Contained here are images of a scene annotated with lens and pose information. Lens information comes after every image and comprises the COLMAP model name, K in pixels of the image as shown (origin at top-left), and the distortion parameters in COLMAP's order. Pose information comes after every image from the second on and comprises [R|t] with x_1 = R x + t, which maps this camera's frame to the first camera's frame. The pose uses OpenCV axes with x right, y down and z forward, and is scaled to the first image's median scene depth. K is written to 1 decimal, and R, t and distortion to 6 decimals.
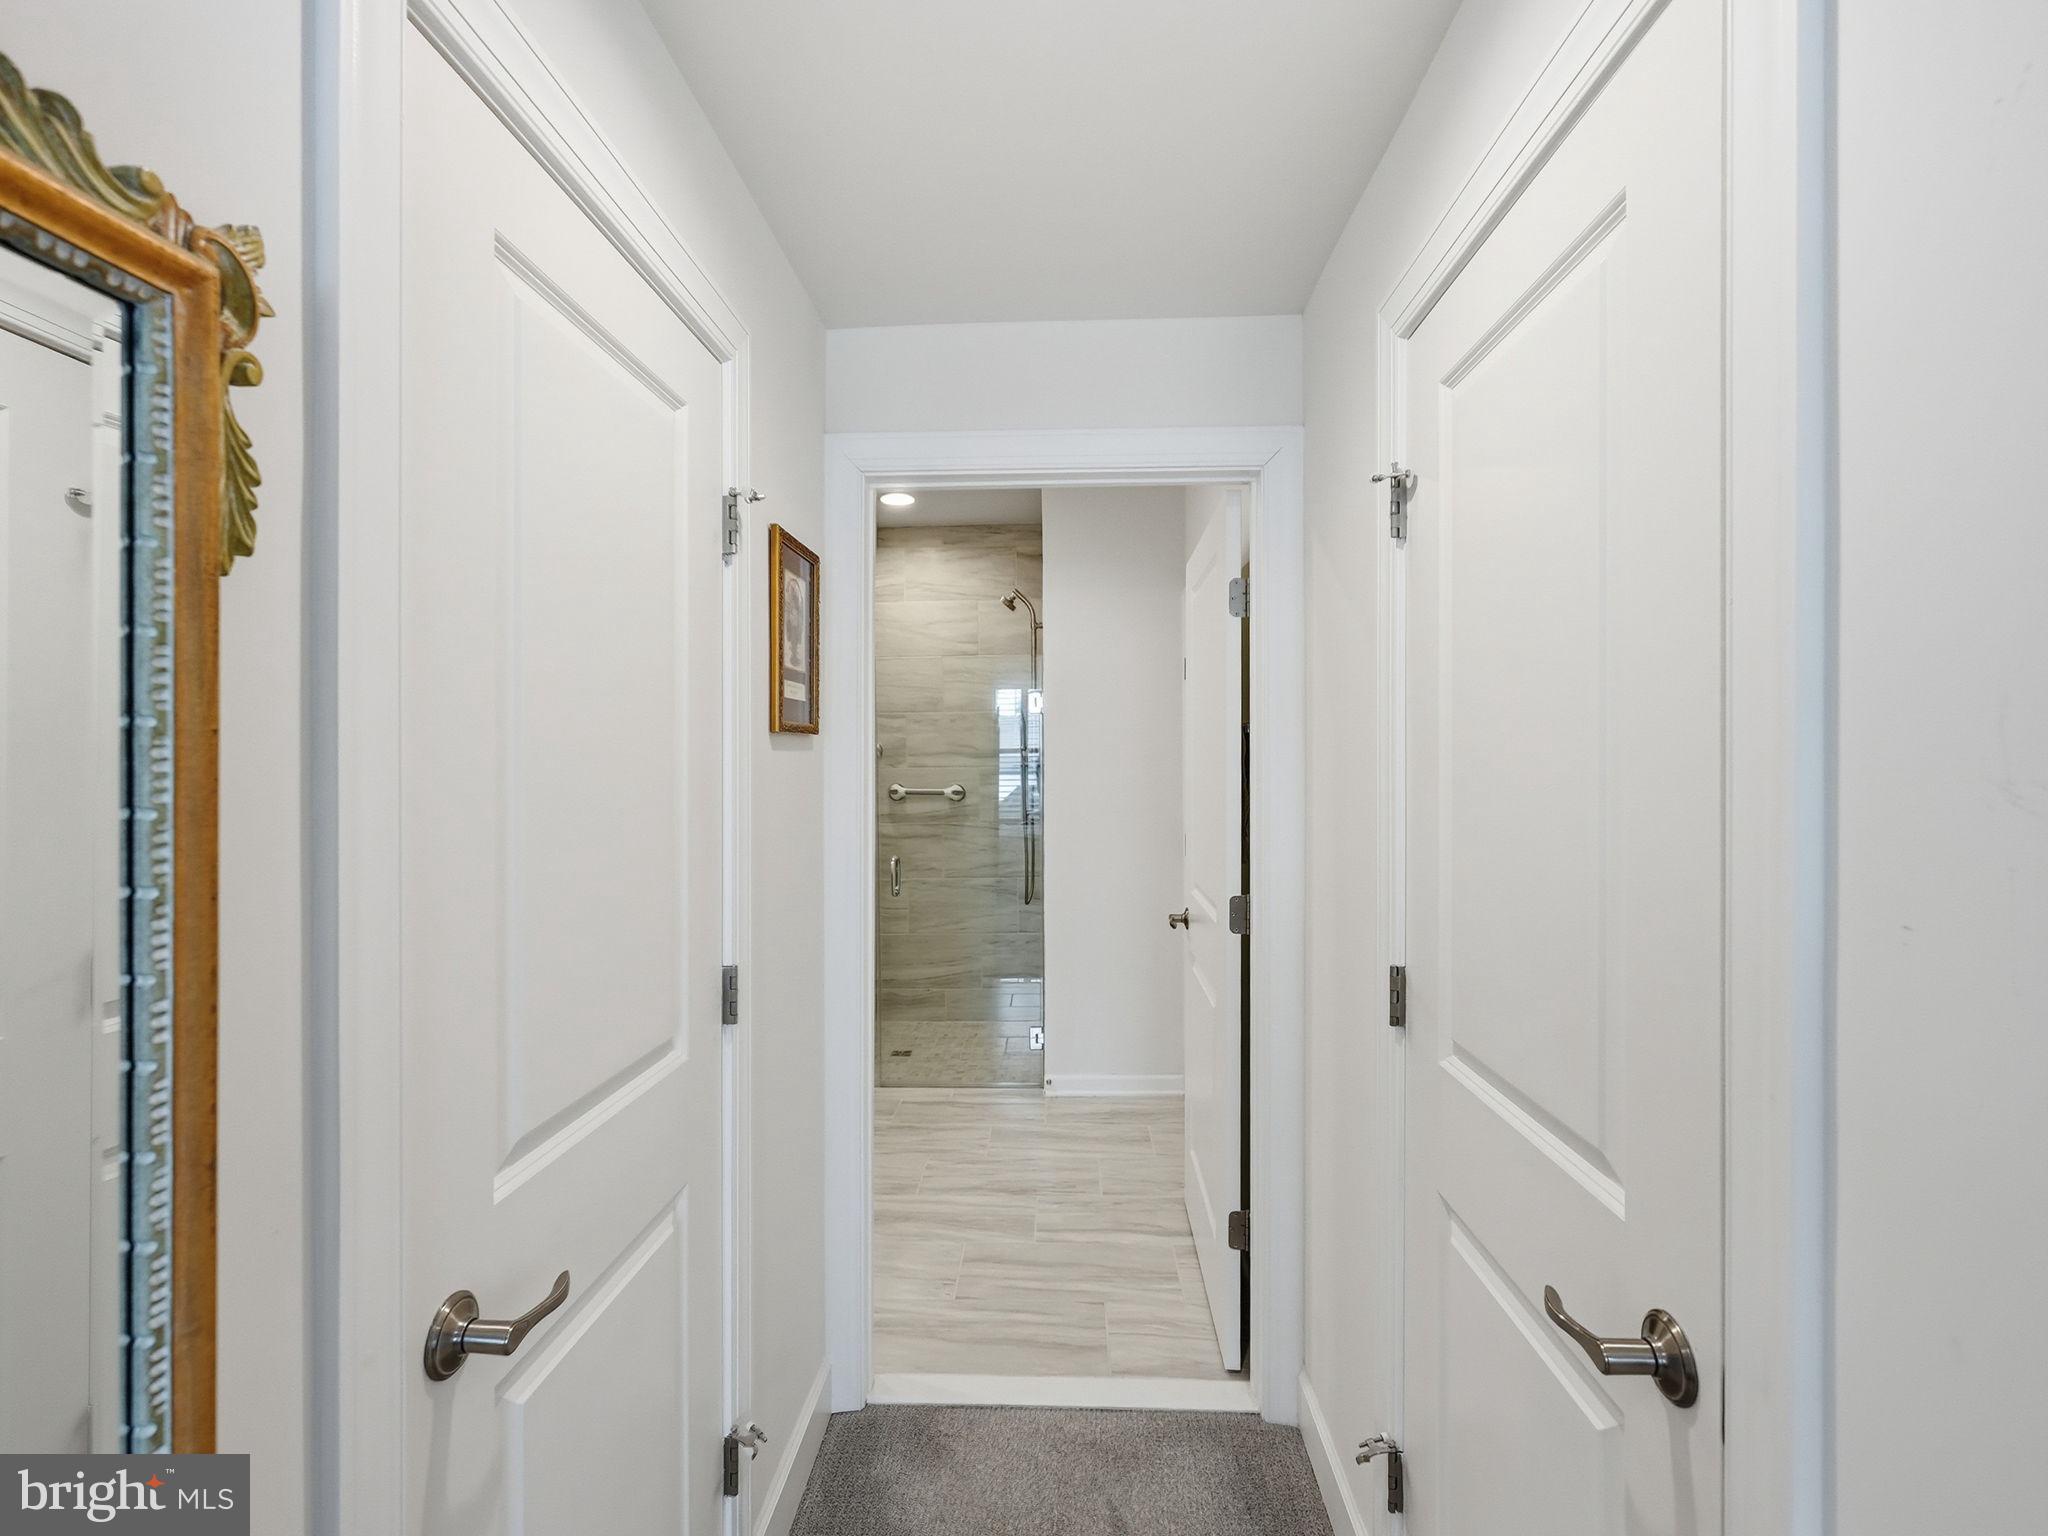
lens RADIAL K [[937.7, 0, 1024.0], [0, 937.7, 768.0], [0, 0, 1]] dist [0.001746, -0.000149]
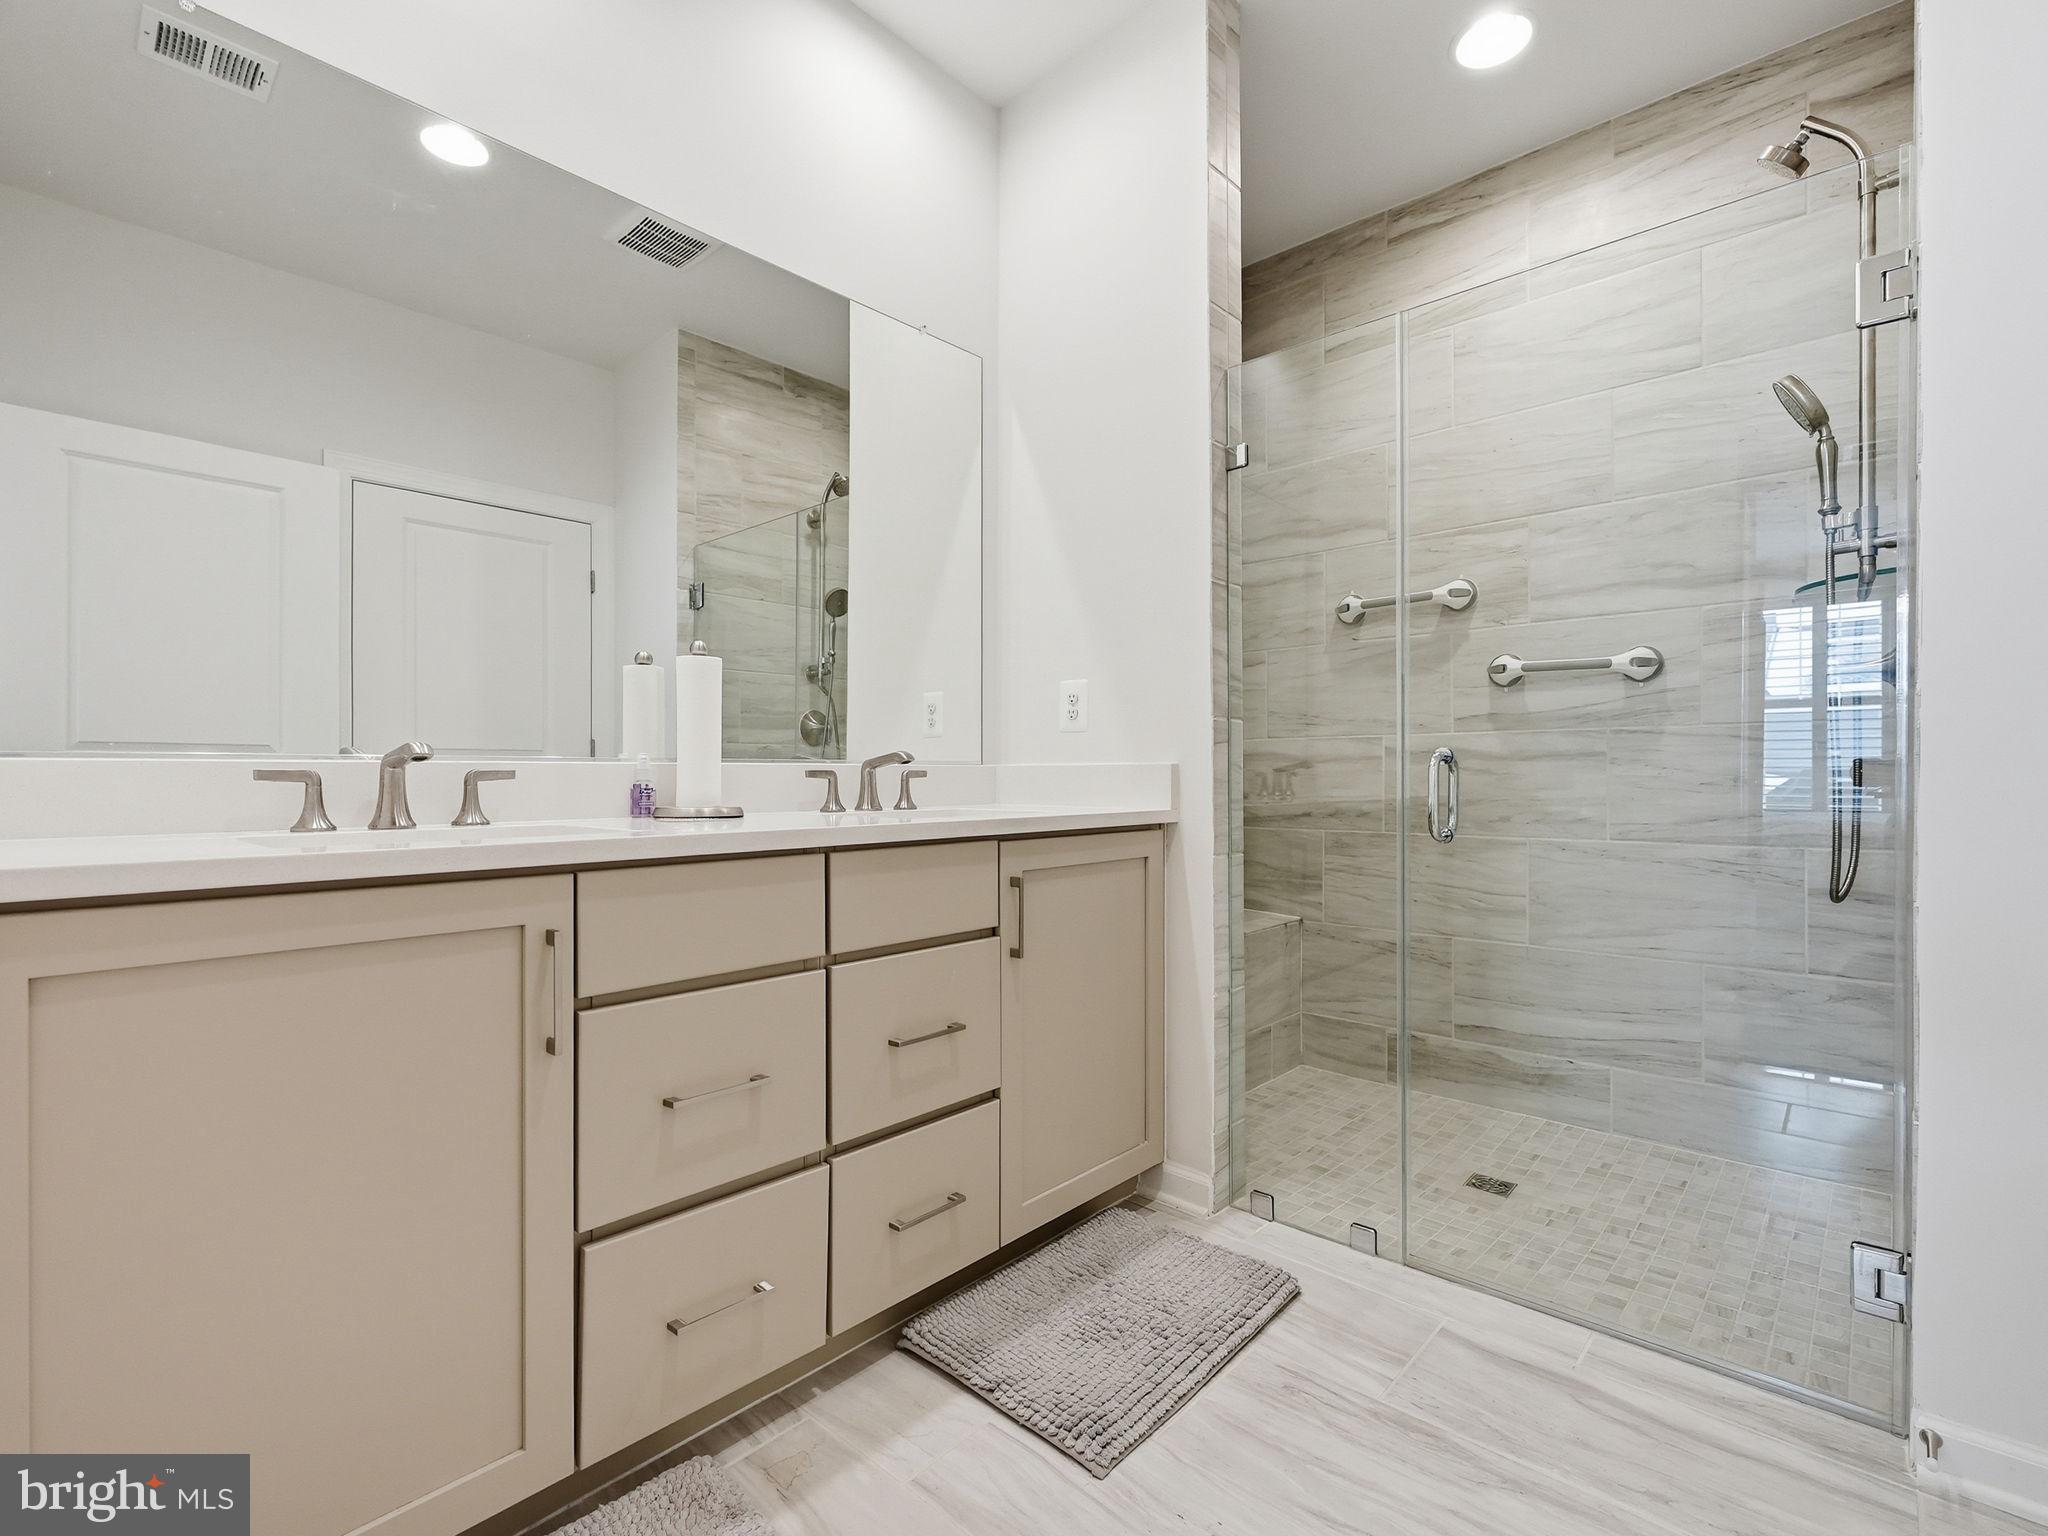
lens RADIAL K [[937.7, 0, 1024.0], [0, 937.7, 768.0], [0, 0, 1]] dist [0.001746, -0.000149]
pose [[0.764470, 0.007544, -0.644615, -0.003773], [-0.010927, 0.999940, -0.001255, 0.084158], [0.644566, 0.008003, 0.764506, 0.429989]]
